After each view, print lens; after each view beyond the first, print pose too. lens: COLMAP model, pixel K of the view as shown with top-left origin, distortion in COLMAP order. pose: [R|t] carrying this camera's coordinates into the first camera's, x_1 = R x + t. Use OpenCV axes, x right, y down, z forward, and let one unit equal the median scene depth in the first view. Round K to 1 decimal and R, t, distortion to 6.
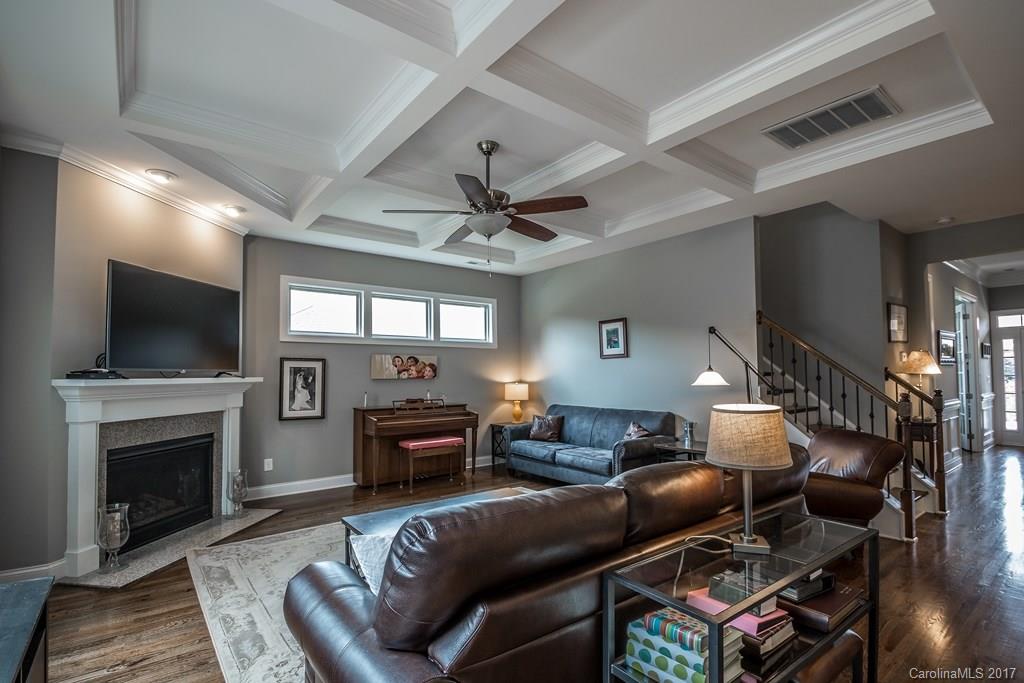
lens RADIAL K [[483.1, 0, 507.5], [0, 483.1, 359.3], [0, 0, 1]] dist [0.002000, -0.012379]
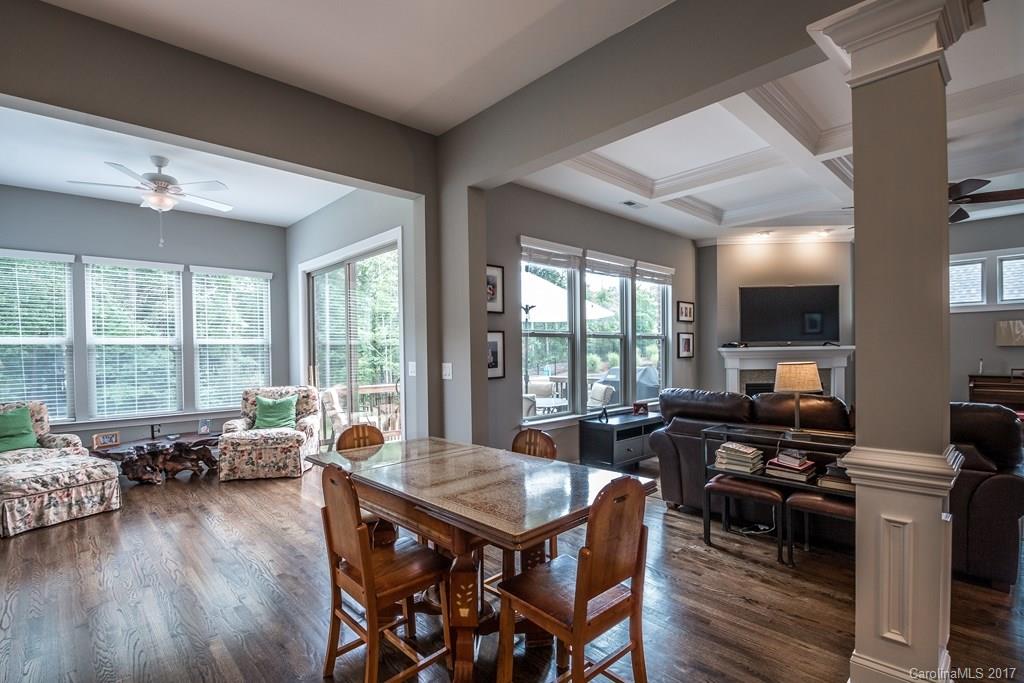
lens RADIAL K [[483.1, 0, 507.5], [0, 483.1, 359.3], [0, 0, 1]] dist [0.002000, -0.012379]
pose [[0.080955, 0.024237, -0.996423, 0.668854], [0.049176, 0.998390, 0.028280, -0.009756], [0.995504, -0.051290, 0.079633, -0.079861]]
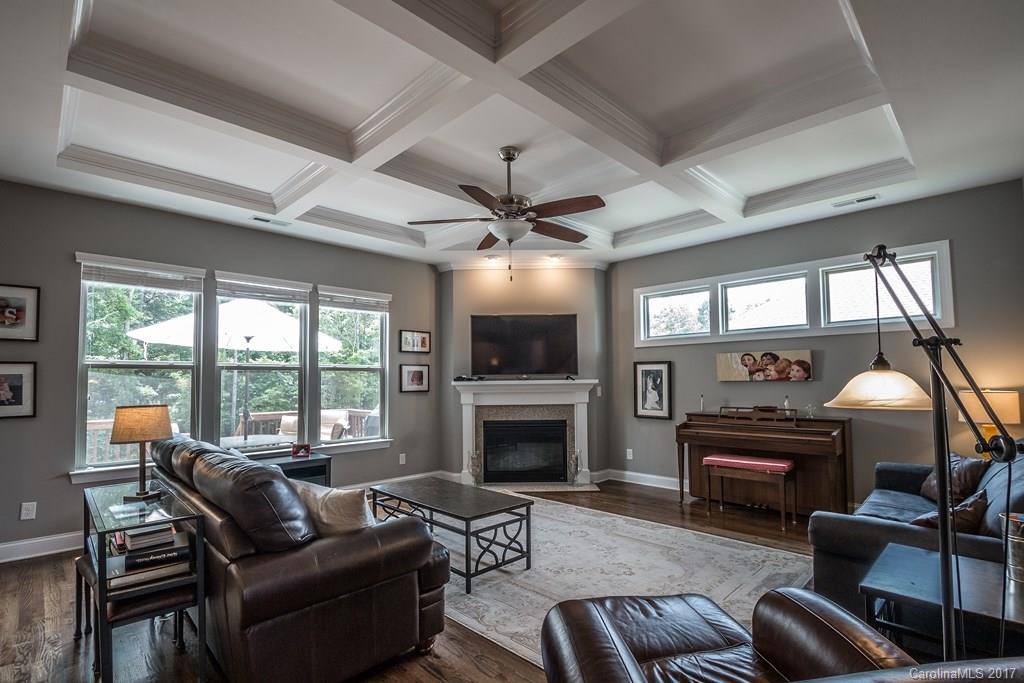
lens RADIAL K [[483.1, 0, 507.5], [0, 483.1, 359.3], [0, 0, 1]] dist [0.002000, -0.012379]
pose [[0.112075, -0.036421, -0.993032, 0.614882], [0.044074, 0.998527, -0.031648, 0.012880], [0.992722, -0.040220, 0.113515, 0.563396]]
